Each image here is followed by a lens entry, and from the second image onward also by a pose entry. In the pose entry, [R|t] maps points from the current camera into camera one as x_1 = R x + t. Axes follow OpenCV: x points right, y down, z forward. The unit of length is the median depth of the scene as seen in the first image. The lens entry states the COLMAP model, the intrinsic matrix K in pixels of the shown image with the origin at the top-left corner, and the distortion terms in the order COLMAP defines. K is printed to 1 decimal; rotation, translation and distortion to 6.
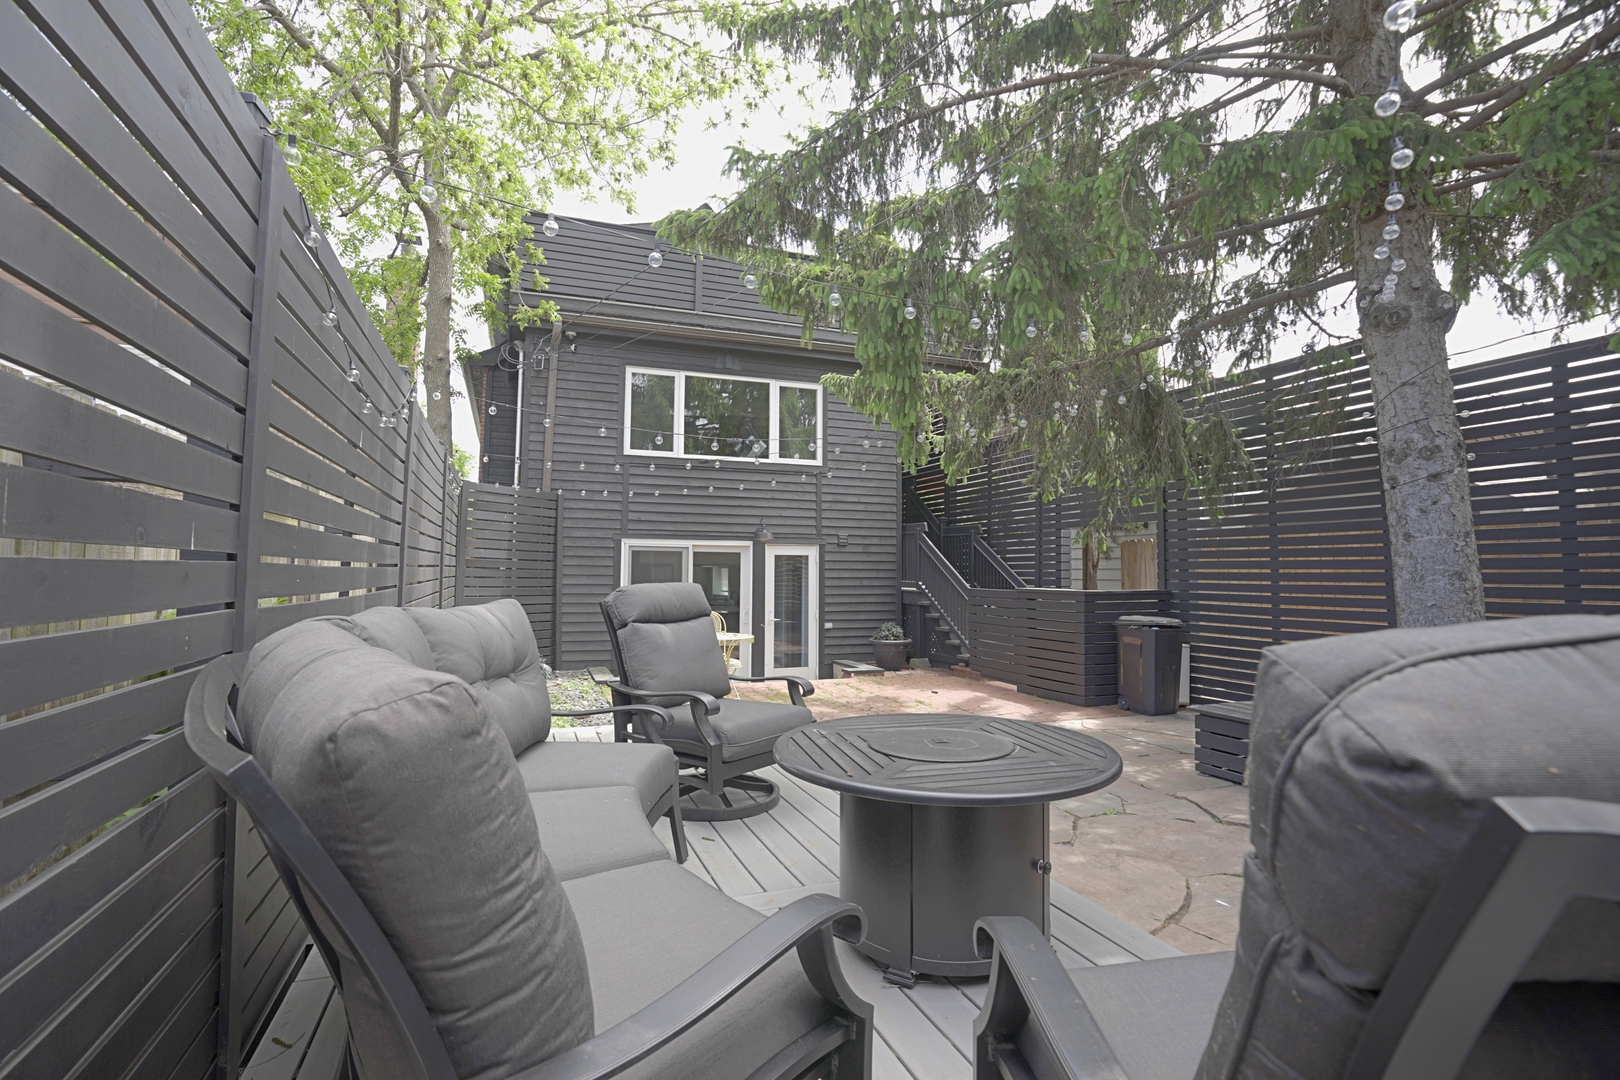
lens RADIAL K [[743.6, 0, 806.7], [0, 743.6, 535.9], [0, 0, 1]] dist [-0.053469, 0.015660]
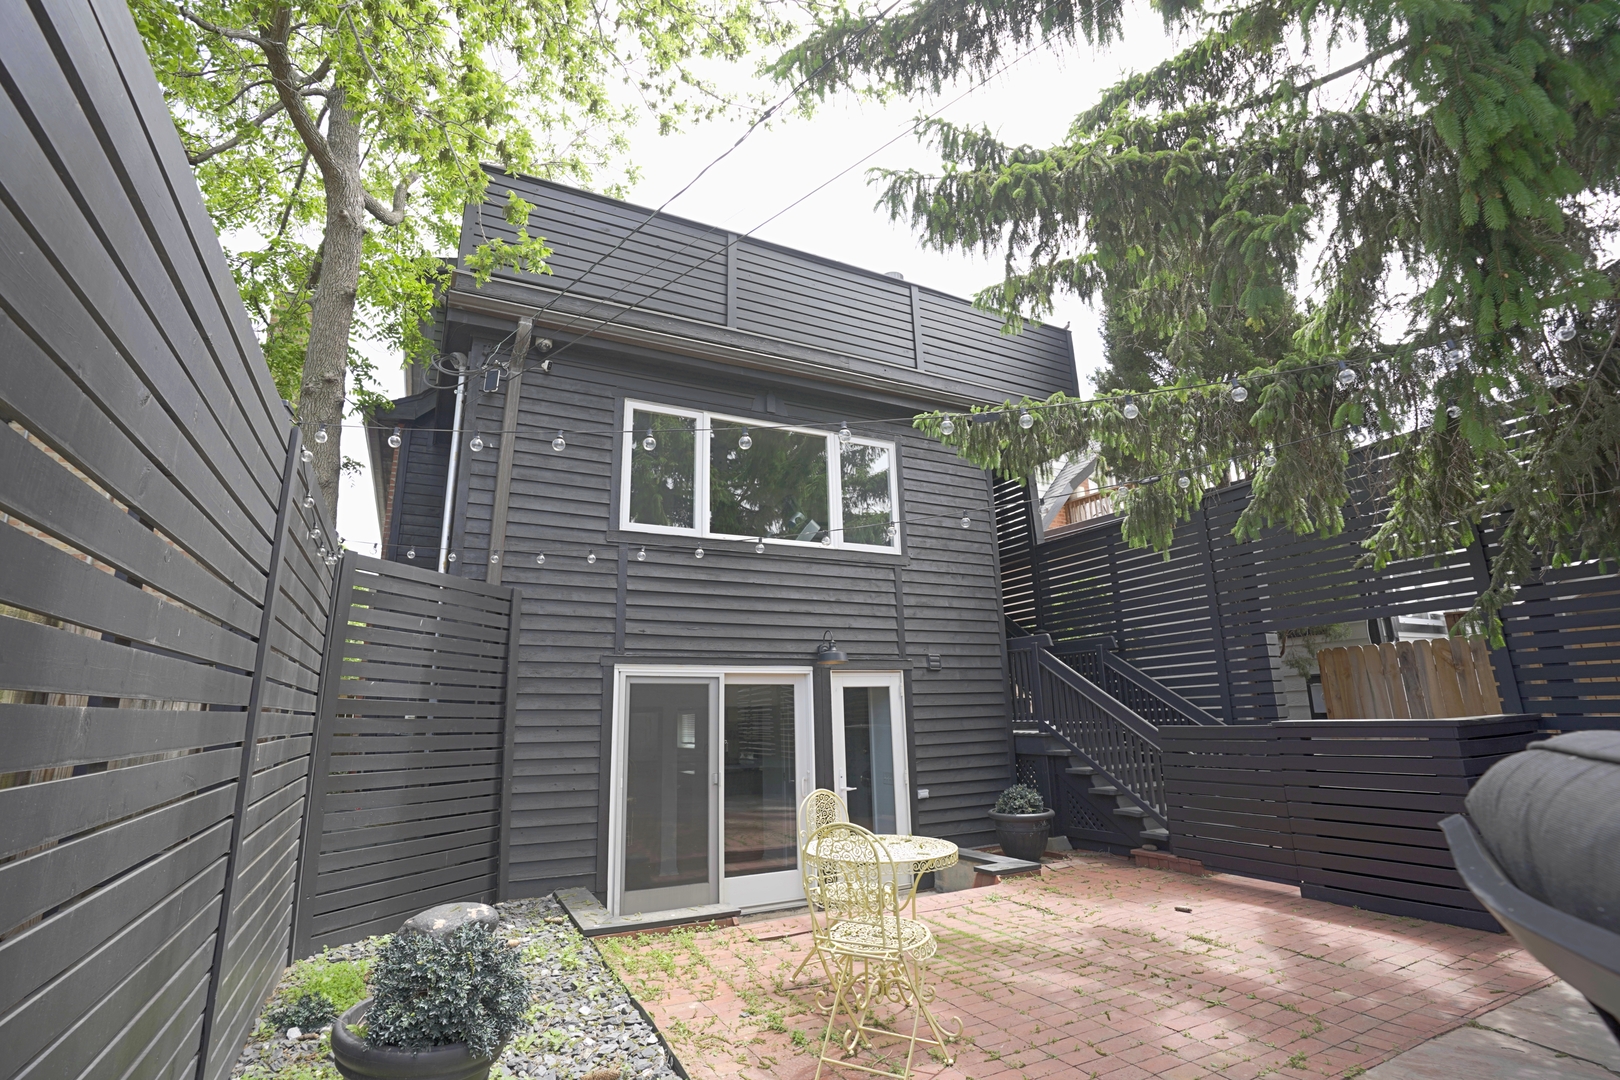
lens RADIAL K [[743.6, 0, 807.0], [0, 743.6, 541.8], [0, 0, 1]] dist [-0.053469, 0.015660]
pose [[0.993670, -0.005955, 0.112183, -0.154200], [0.026629, 0.982621, -0.183703, 0.020127], [-0.109139, 0.185527, 0.976559, 0.354199]]
